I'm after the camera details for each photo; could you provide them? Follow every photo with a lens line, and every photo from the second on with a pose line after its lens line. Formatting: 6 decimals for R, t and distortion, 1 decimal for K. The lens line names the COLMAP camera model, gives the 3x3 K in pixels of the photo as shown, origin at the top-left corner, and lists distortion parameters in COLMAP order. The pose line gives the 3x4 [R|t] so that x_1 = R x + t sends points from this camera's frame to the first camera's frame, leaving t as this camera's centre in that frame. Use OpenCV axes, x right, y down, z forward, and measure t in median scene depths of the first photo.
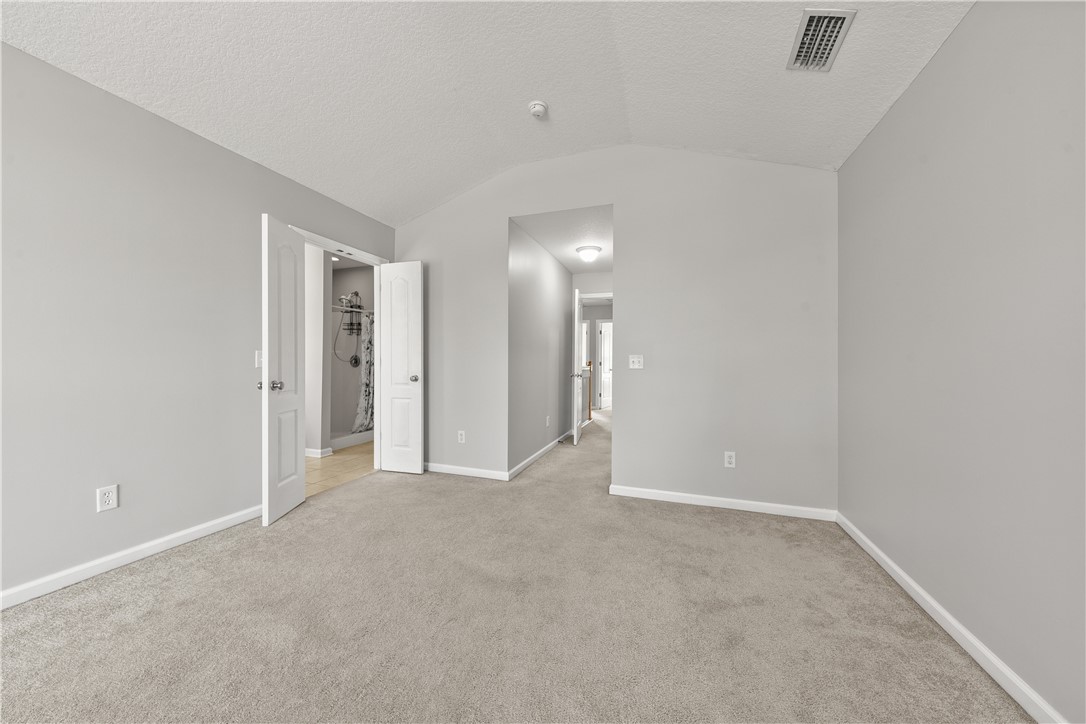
lens RADIAL K [[382.1, 0, 547.9], [0, 382.1, 360.9], [0, 0, 1]] dist [0.001611, -0.002174]
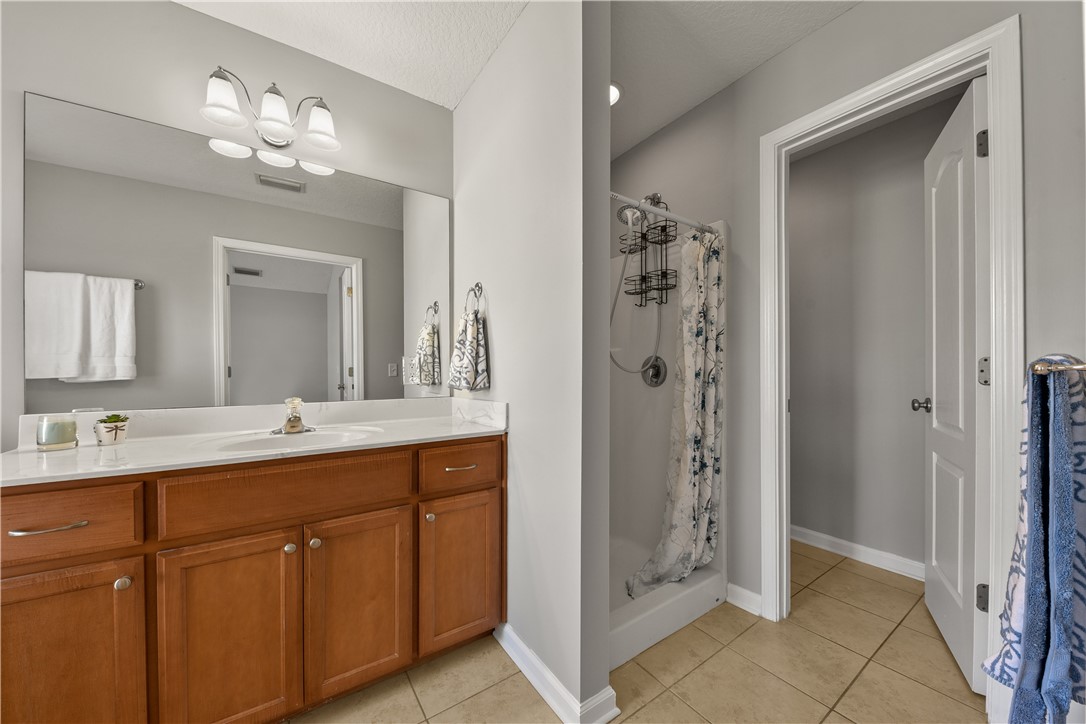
lens RADIAL K [[382.1, 0, 539.0], [0, 382.1, 371.3], [0, 0, 1]] dist [0.001611, -0.002174]
pose [[0.797319, -0.007165, -0.603516, -0.380497], [0.011151, 0.999934, 0.002861, -0.001830], [0.603455, -0.009011, 0.797346, 0.646584]]
